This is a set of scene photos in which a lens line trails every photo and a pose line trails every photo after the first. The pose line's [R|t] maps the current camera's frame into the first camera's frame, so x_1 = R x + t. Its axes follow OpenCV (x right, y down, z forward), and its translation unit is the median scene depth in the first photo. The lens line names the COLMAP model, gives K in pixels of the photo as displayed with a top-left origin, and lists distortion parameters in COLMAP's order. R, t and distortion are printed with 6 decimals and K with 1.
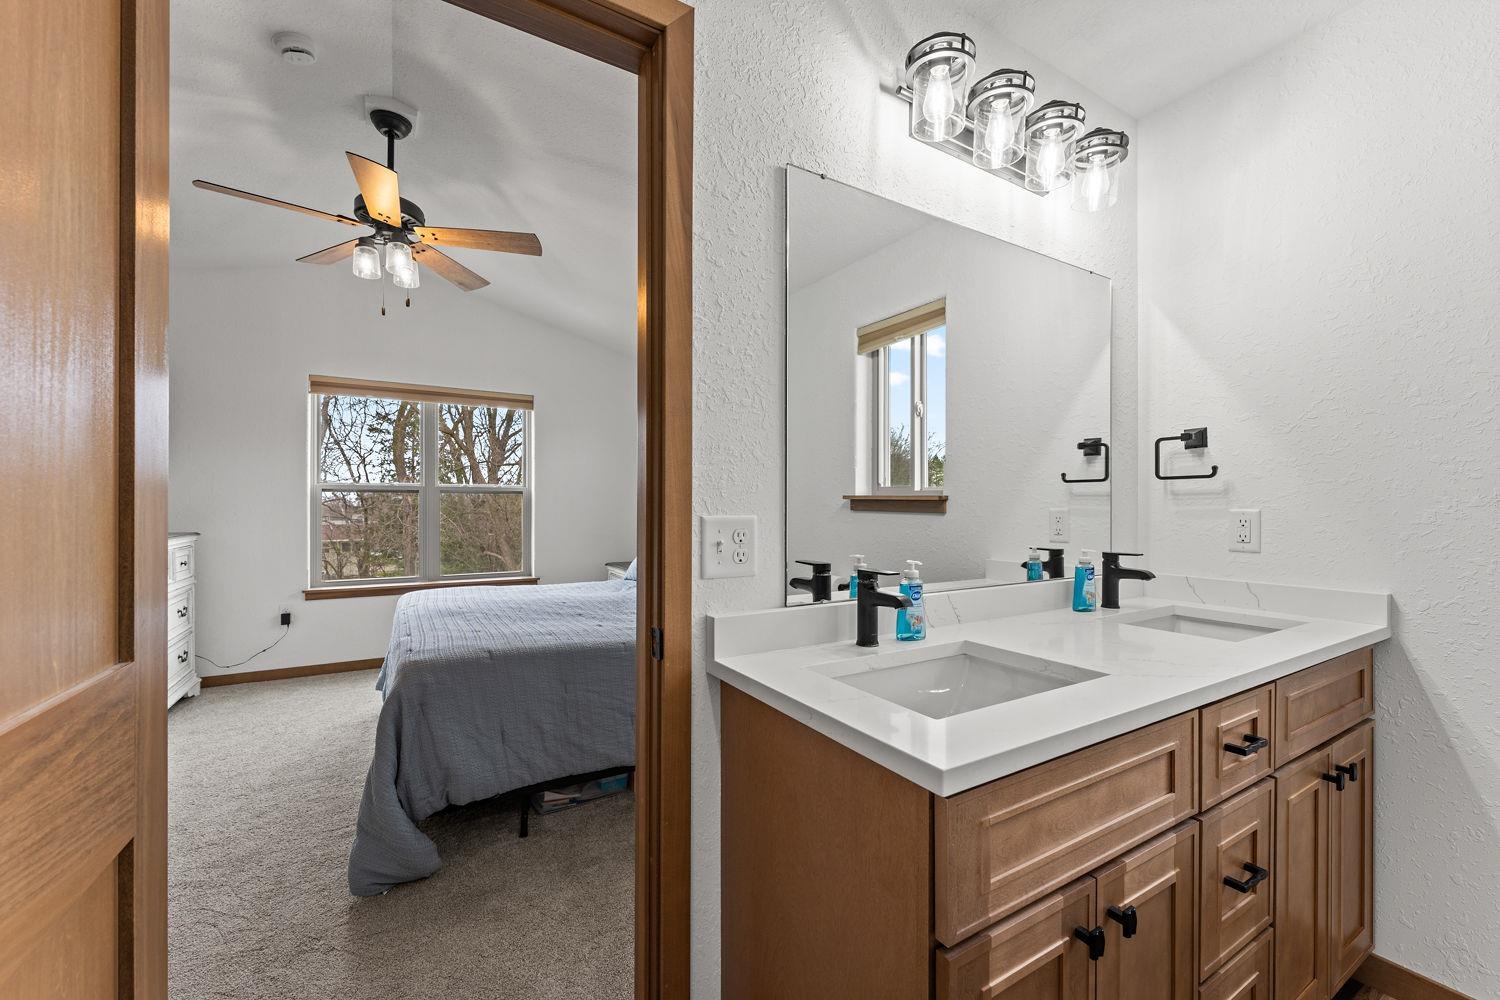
lens RADIAL K [[605.8, 0, 751.2], [0, 605.8, 504.0], [0, 0, 1]] dist [0.003149, 0.000485]
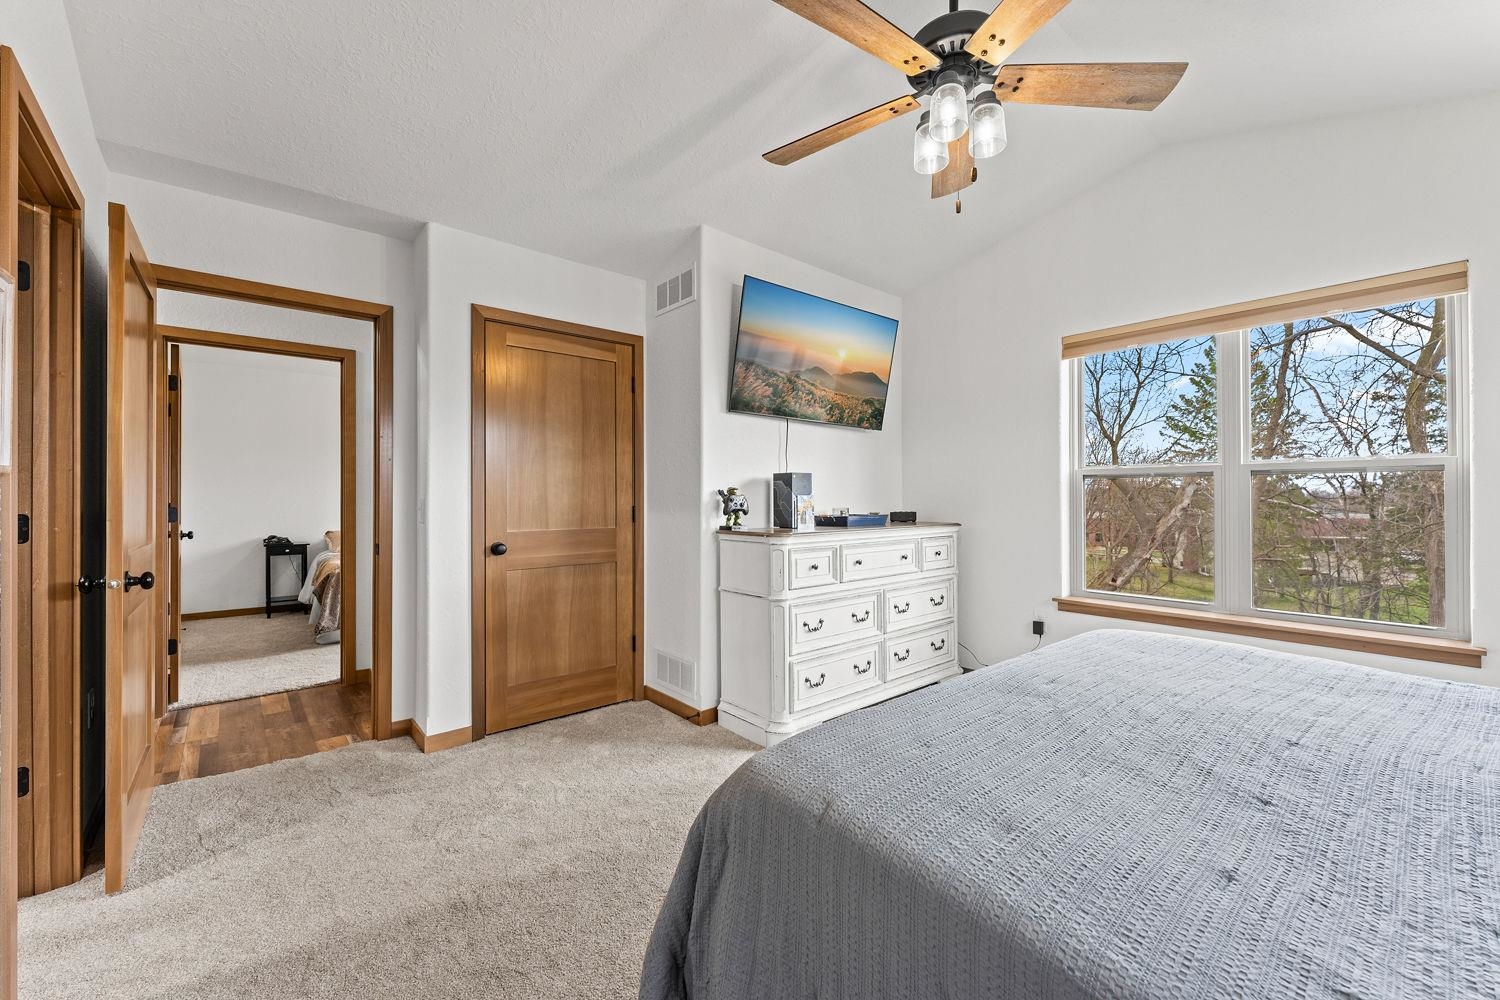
lens RADIAL K [[605.8, 0, 747.5], [0, 605.8, 496.7], [0, 0, 1]] dist [0.003149, 0.000485]
pose [[0.160348, -0.000661, -0.987060, 0.014242], [0.002061, 0.999998, -0.000335, 0.002835], [0.987058, -0.001980, 0.160349, 0.404817]]
